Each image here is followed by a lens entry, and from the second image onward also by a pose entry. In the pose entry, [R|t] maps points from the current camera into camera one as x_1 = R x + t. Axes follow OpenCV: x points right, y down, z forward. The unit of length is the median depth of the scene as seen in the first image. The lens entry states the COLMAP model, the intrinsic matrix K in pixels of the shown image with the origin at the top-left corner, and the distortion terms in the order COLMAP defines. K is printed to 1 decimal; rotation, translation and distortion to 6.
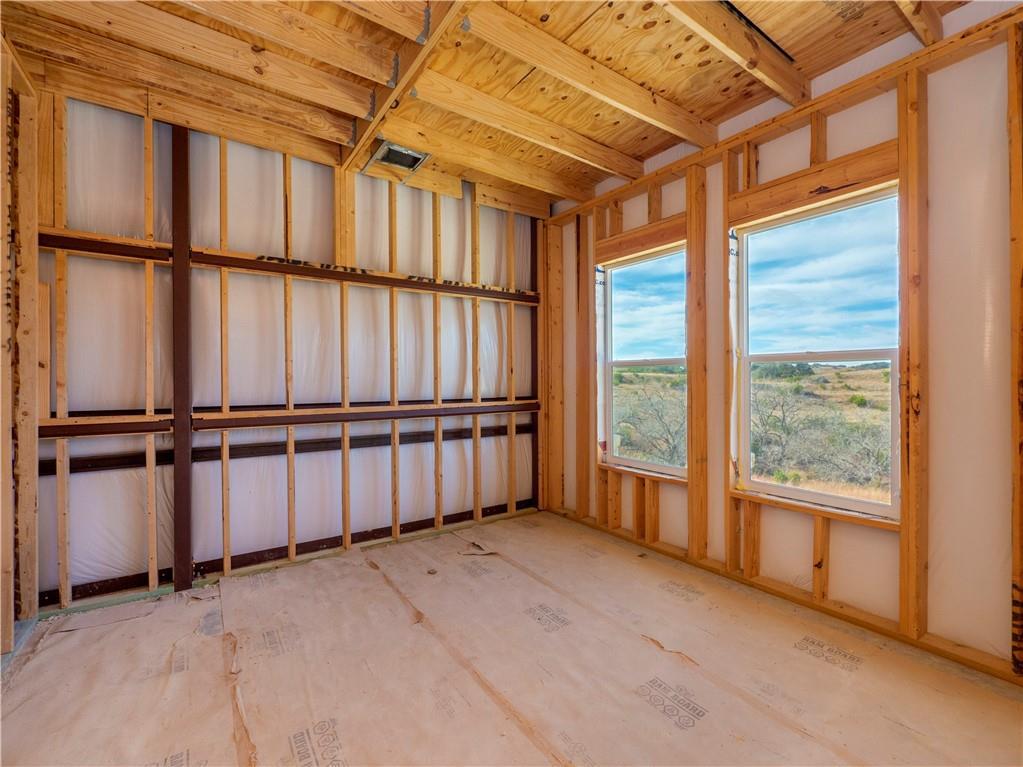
lens RADIAL K [[446.1, 0, 521.5], [0, 446.1, 385.6], [0, 0, 1]] dist [-0.003309, -0.000320]
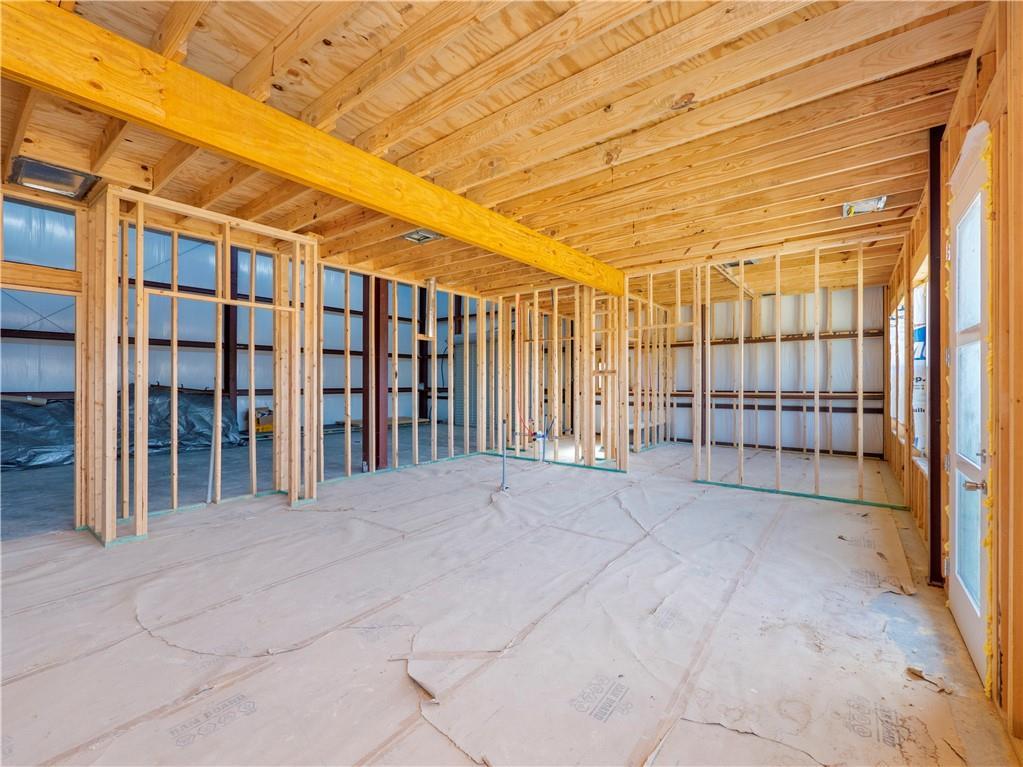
lens RADIAL K [[446.1, 0, 500.6], [0, 446.1, 382.9], [0, 0, 1]] dist [-0.003309, -0.000320]
pose [[0.268191, 0.002121, -0.963363, 1.549557], [-0.012423, 0.999922, -0.001257, 0.013717], [0.963286, 0.012305, 0.268196, -1.007099]]
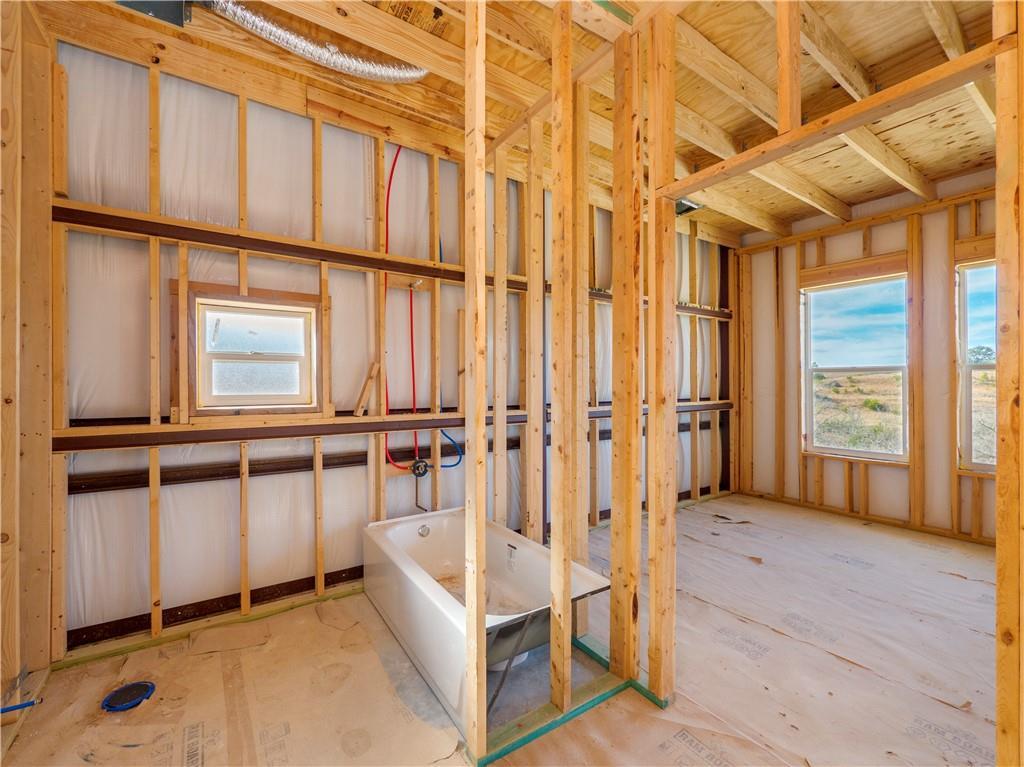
lens RADIAL K [[446.5, 0, 506.1], [0, 446.5, 385.0], [0, 0, 1]] dist [-0.003309, -0.000320]
pose [[0.999931, 0.002702, -0.011432, -0.678136], [-0.002799, 0.999960, -0.008499, 0.004772], [0.011409, 0.008531, 0.999899, -0.245617]]
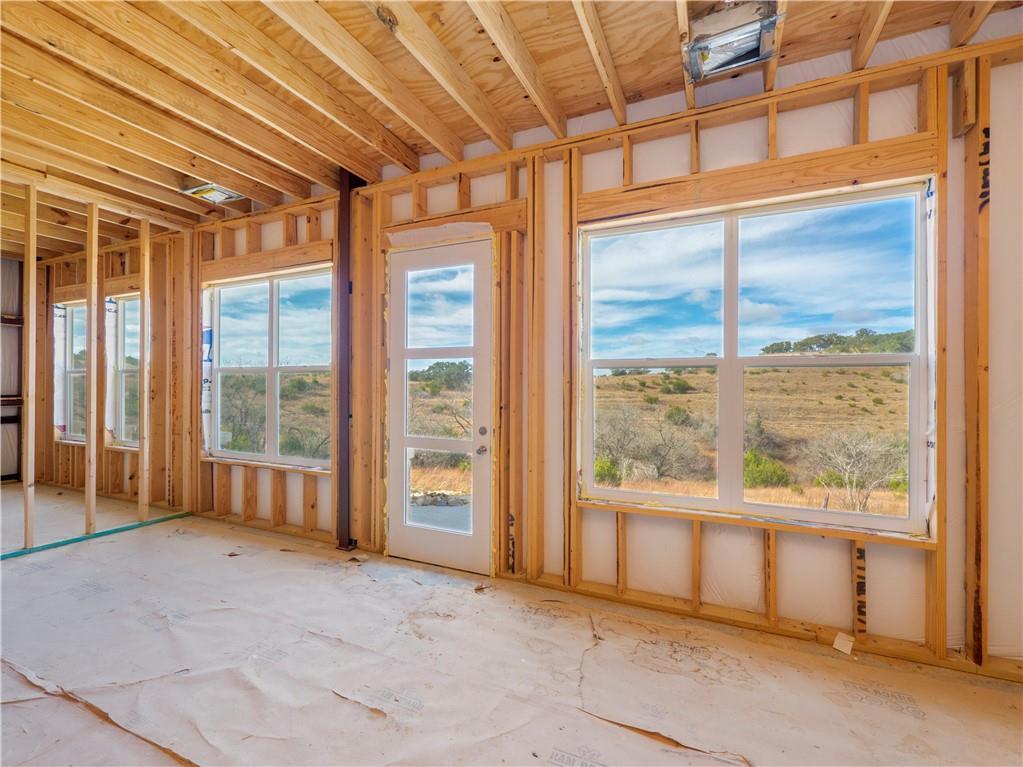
lens RADIAL K [[446.1, 0, 513.7], [0, 446.1, 387.6], [0, 0, 1]] dist [-0.003309, -0.000320]
pose [[0.868838, 0.007386, 0.495041, 0.804154], [-0.001260, 0.999918, -0.012706, 0.020655], [-0.495095, 0.010416, 0.868777, -1.081197]]
